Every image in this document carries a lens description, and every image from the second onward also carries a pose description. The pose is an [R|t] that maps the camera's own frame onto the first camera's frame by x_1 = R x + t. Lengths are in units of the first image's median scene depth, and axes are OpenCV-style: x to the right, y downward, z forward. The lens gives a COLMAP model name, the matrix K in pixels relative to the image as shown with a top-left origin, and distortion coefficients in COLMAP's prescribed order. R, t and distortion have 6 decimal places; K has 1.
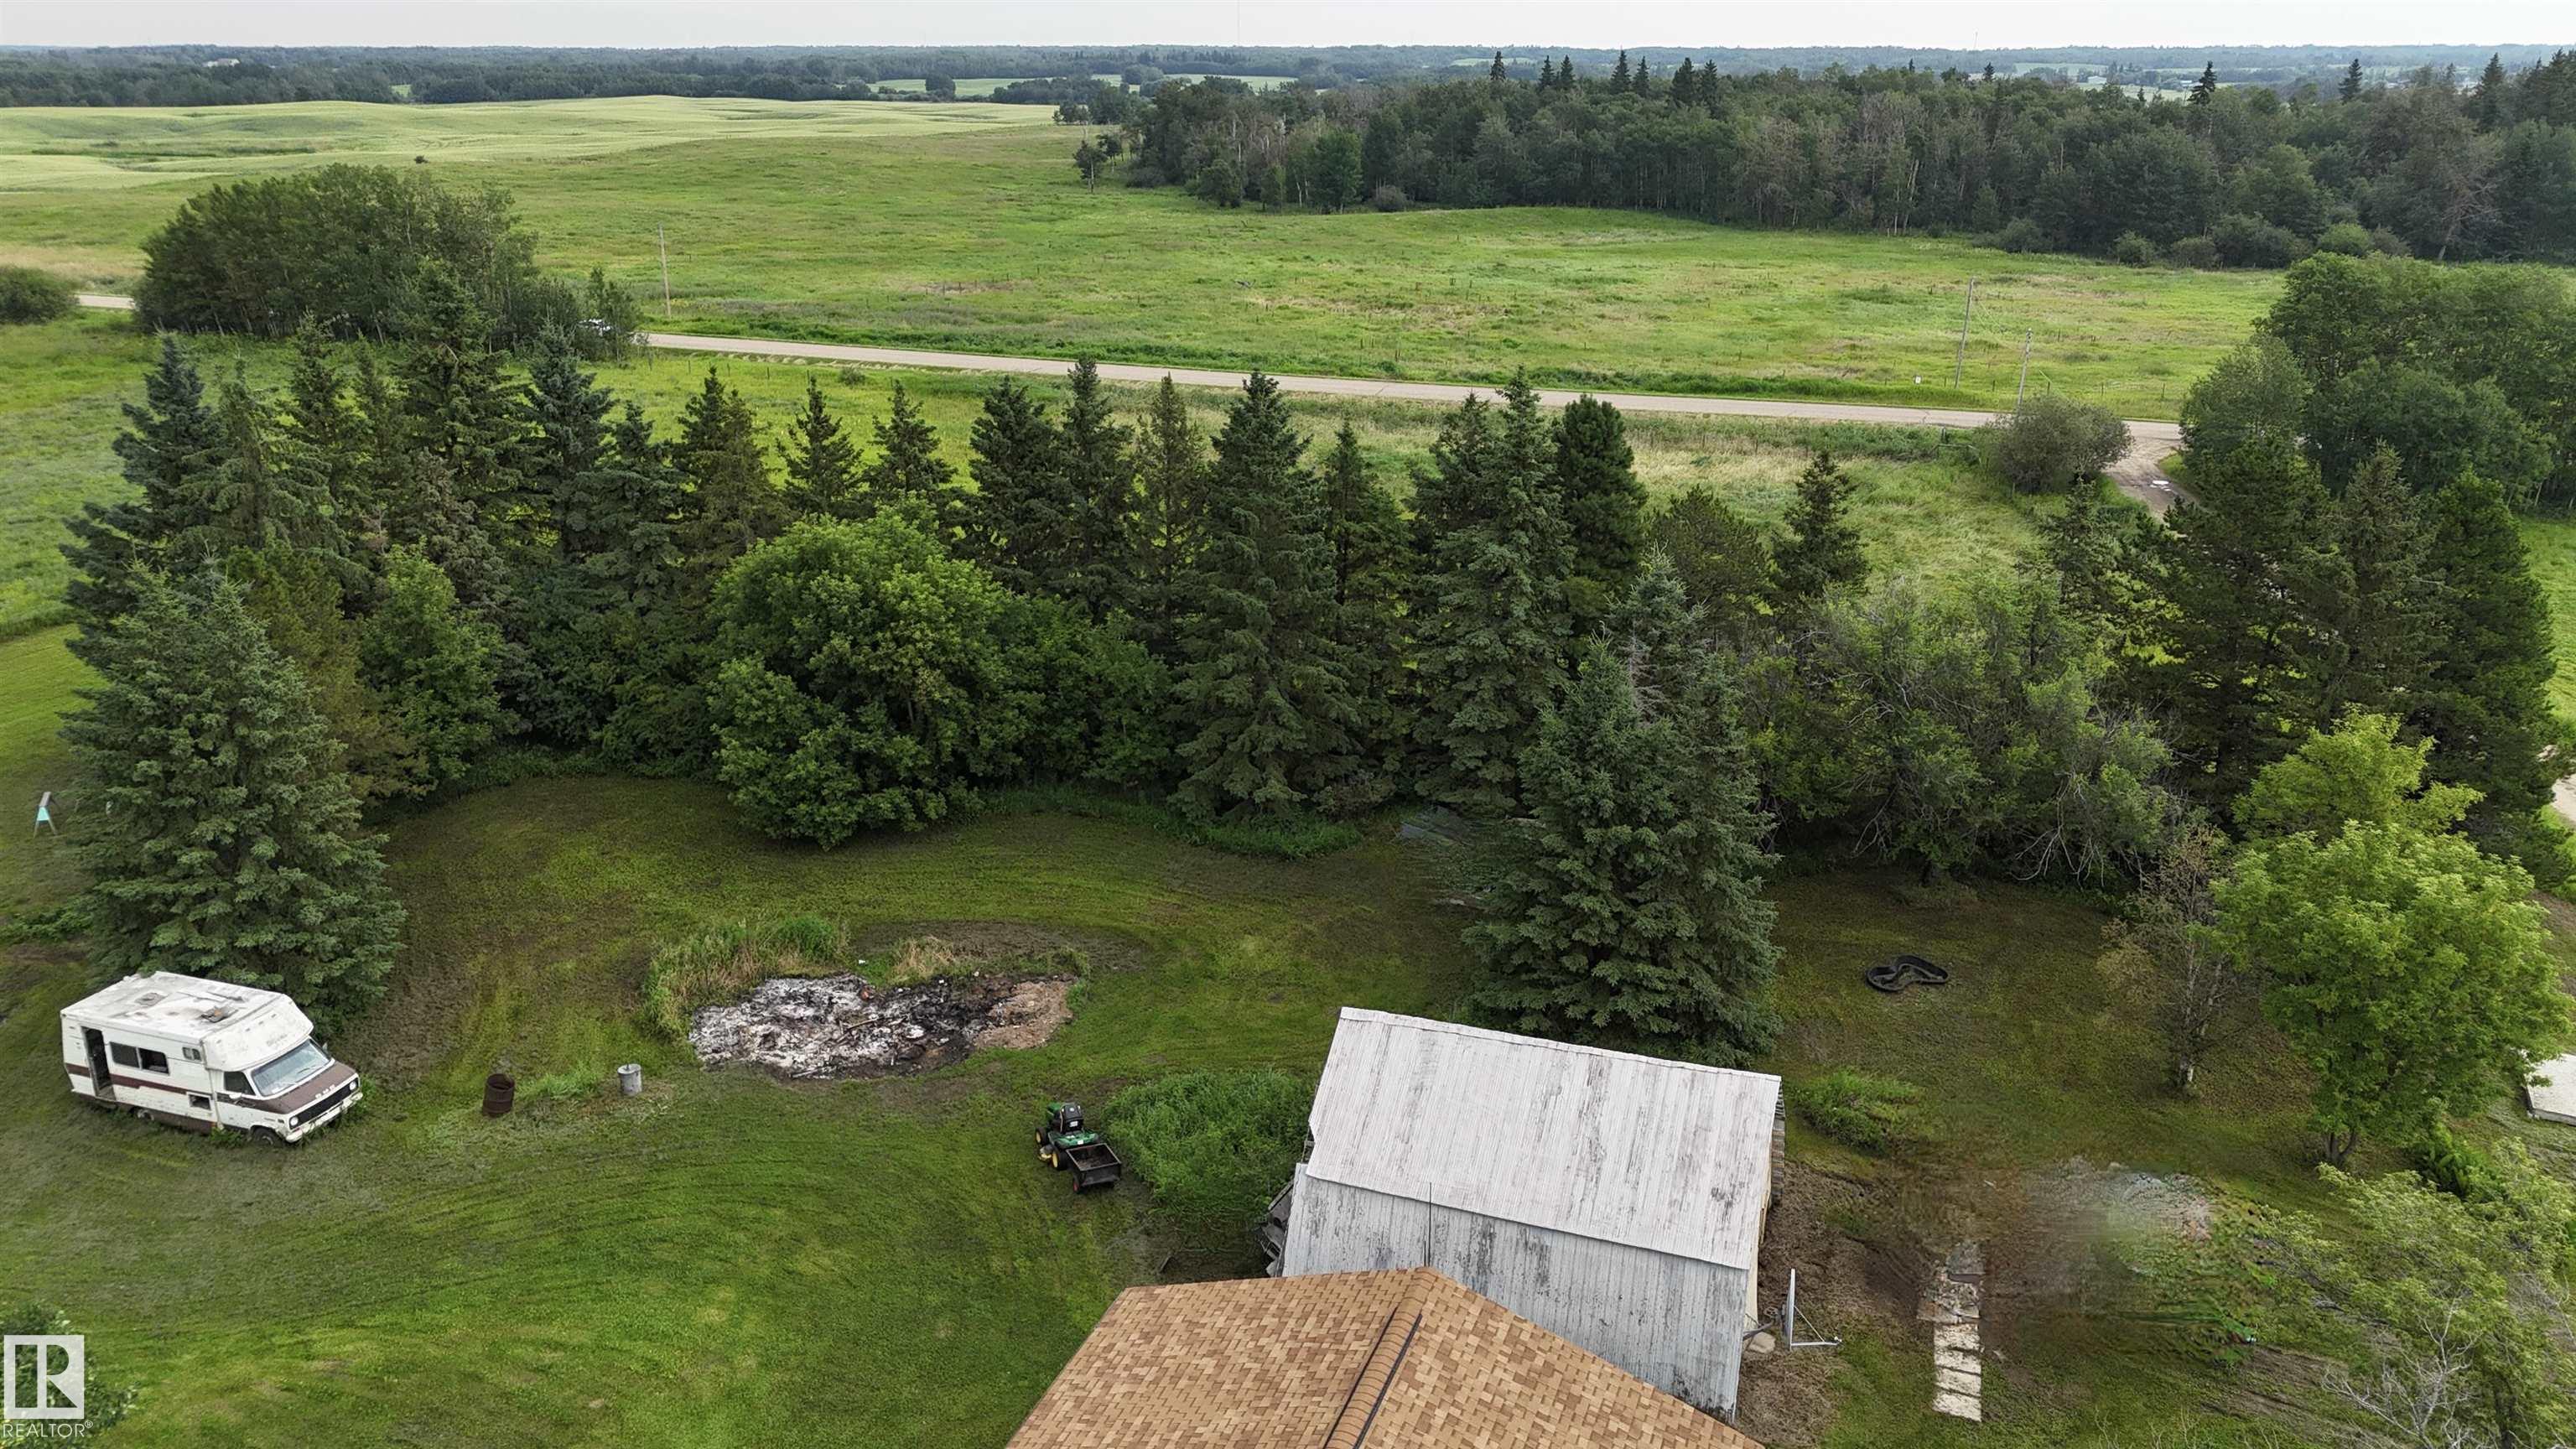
lens RADIAL K [[1892.9, 0, 1293.5], [0, 1892.9, 728.5], [0, 0, 1]] dist [0.073767, -0.066670]
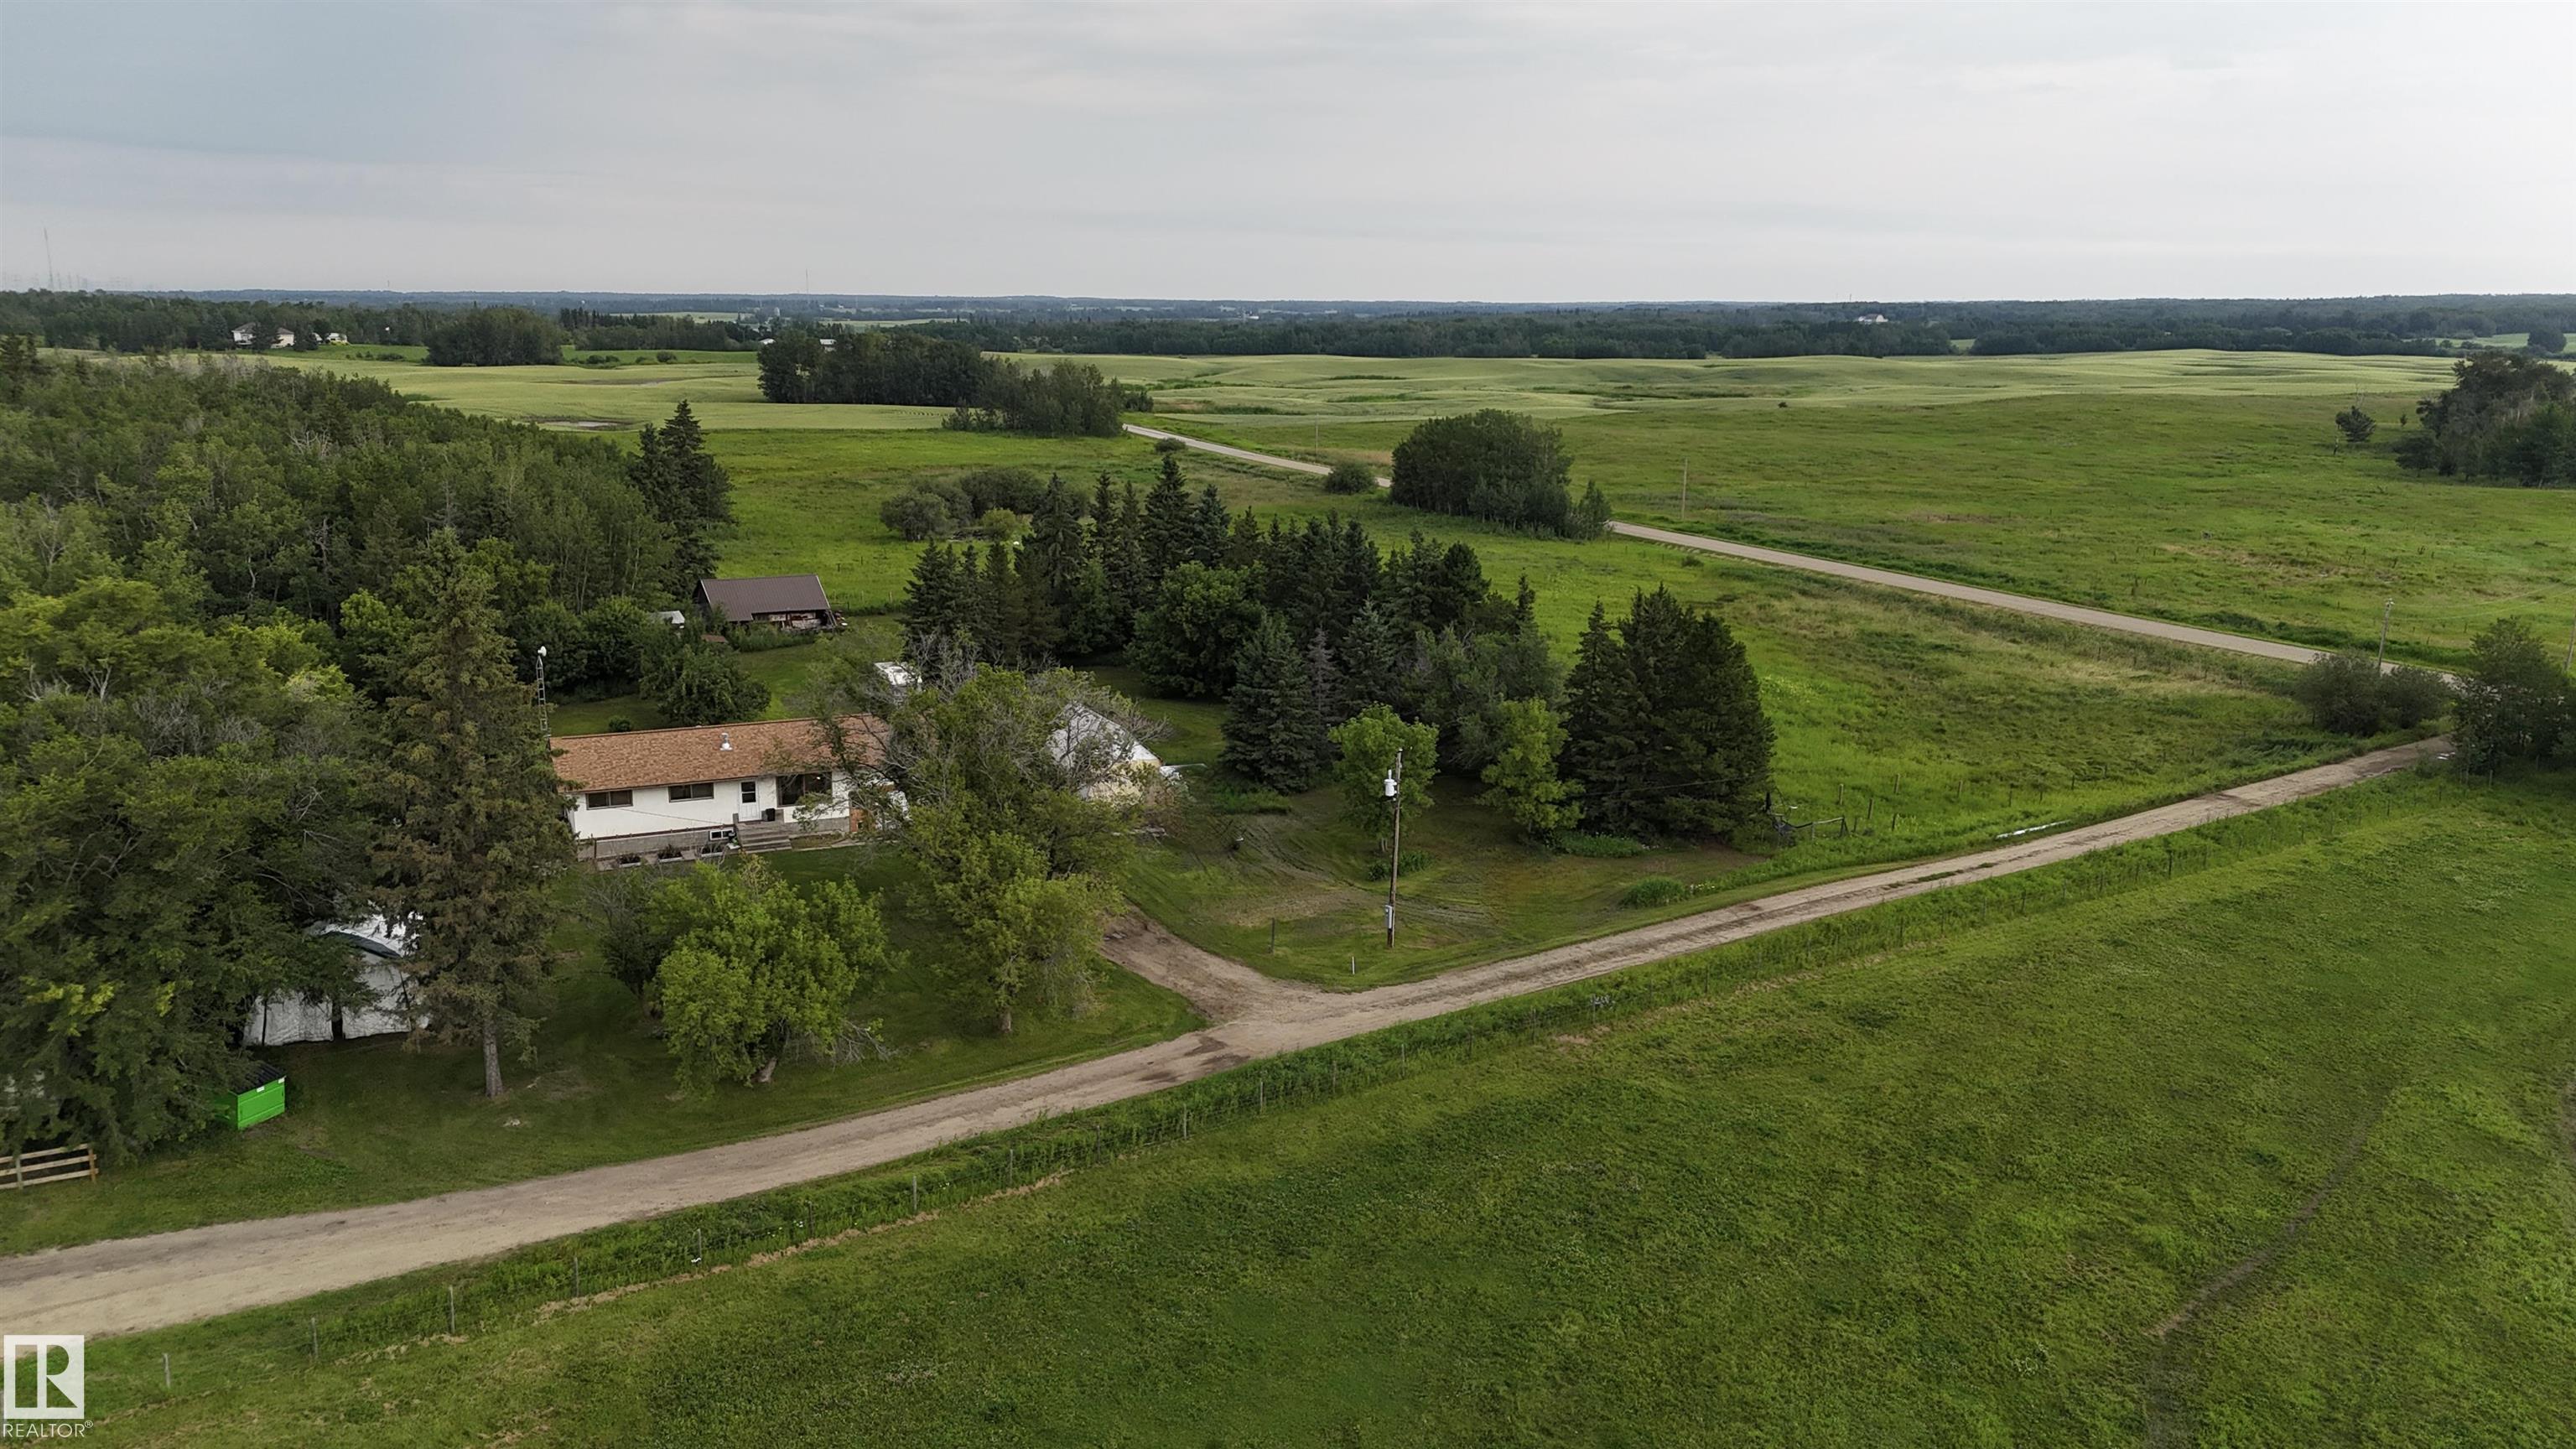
lens RADIAL K [[1892.9, 0, 1315.0], [0, 1892.9, 716.1], [0, 0, 1]] dist [0.073767, -0.066670]
pose [[0.709229, 0.153985, -0.687956, 1.505176], [-0.239296, 0.970499, -0.029468, 0.108387], [0.663123, 0.185525, 0.725154, -0.572871]]
